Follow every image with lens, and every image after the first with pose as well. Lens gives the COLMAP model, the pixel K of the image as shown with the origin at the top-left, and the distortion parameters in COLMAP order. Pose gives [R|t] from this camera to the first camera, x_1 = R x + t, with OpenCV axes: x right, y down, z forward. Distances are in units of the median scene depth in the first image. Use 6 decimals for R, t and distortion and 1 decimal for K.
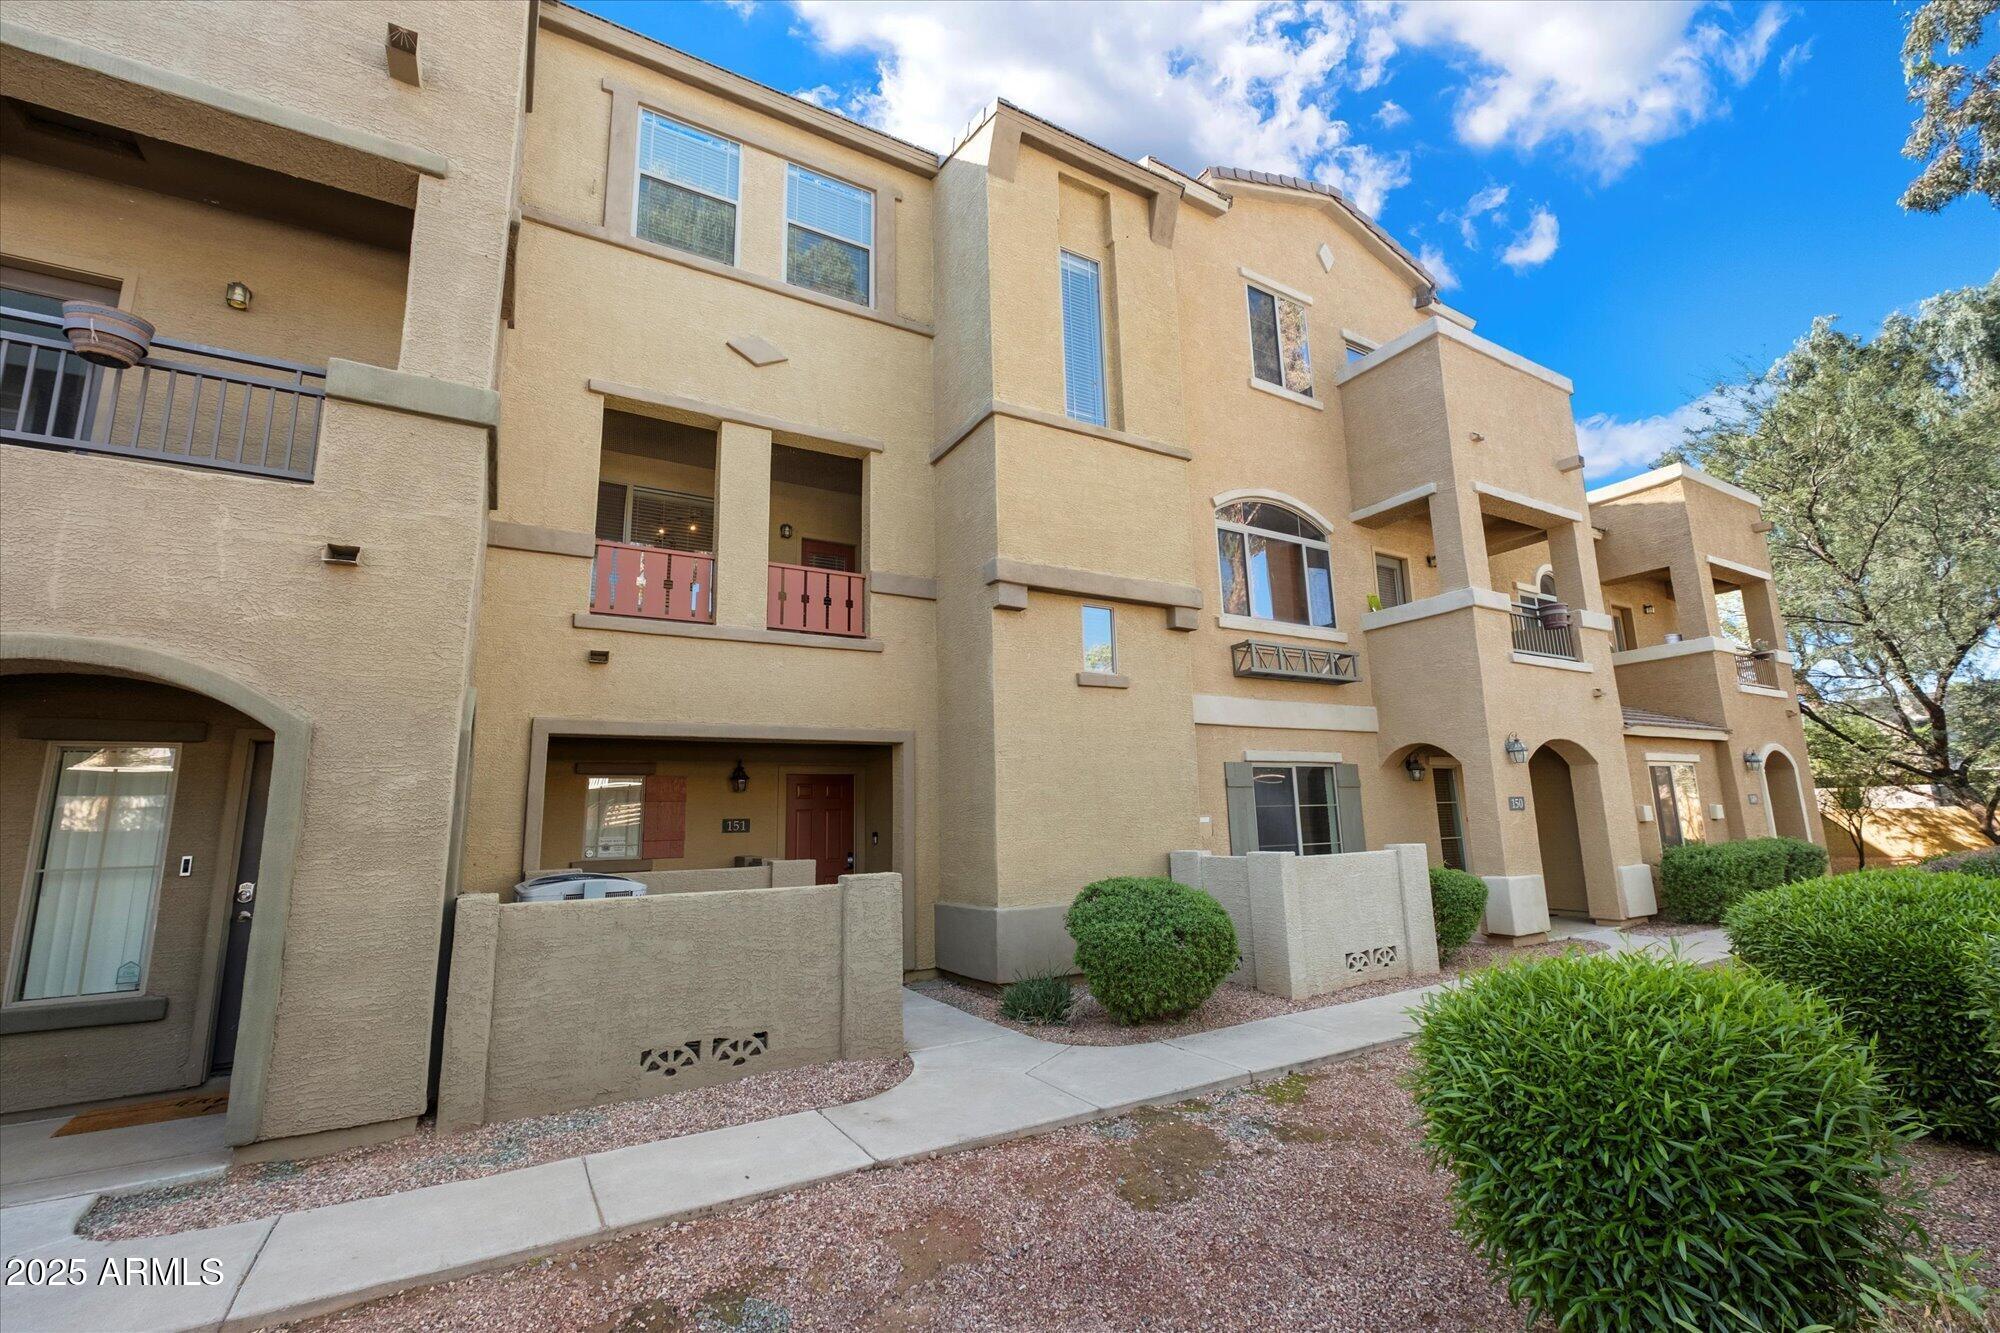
lens RADIAL K [[867.3, 0, 1009.2], [0, 867.3, 661.4], [0, 0, 1]] dist [-0.008219, 0.000797]
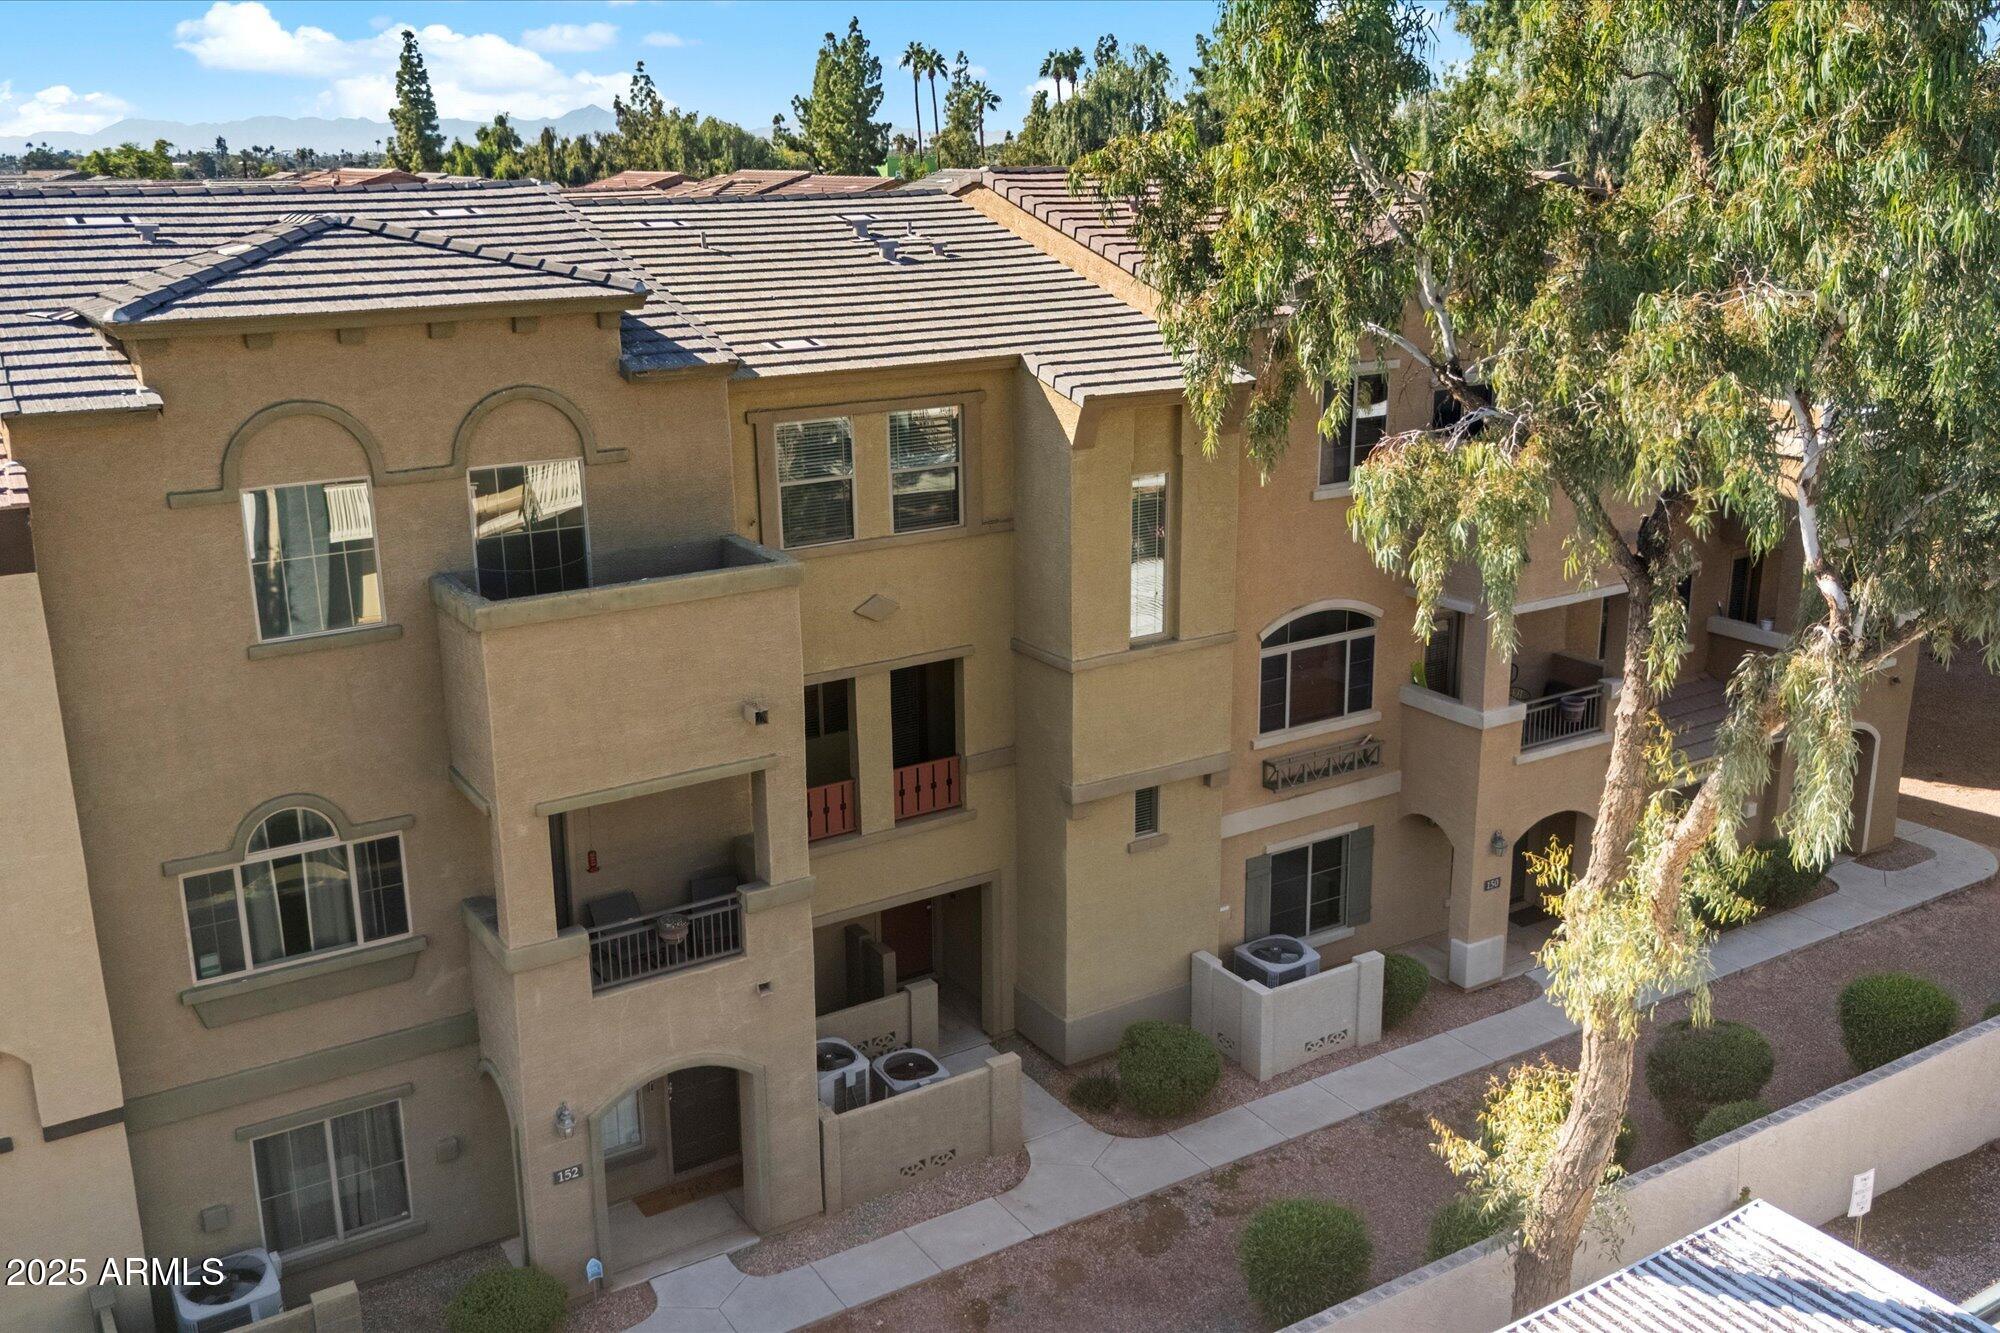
lens RADIAL K [[1745.9, 0, 998.1], [0, 1745.9, 660.1], [0, 0, 1]] dist [0.045572, -0.015794]
pose [[0.999767, 0.010538, 0.018824, -0.194105], [-0.017595, 0.903195, 0.428870, -1.552286], [-0.012482, -0.429101, 0.903170, -1.420208]]
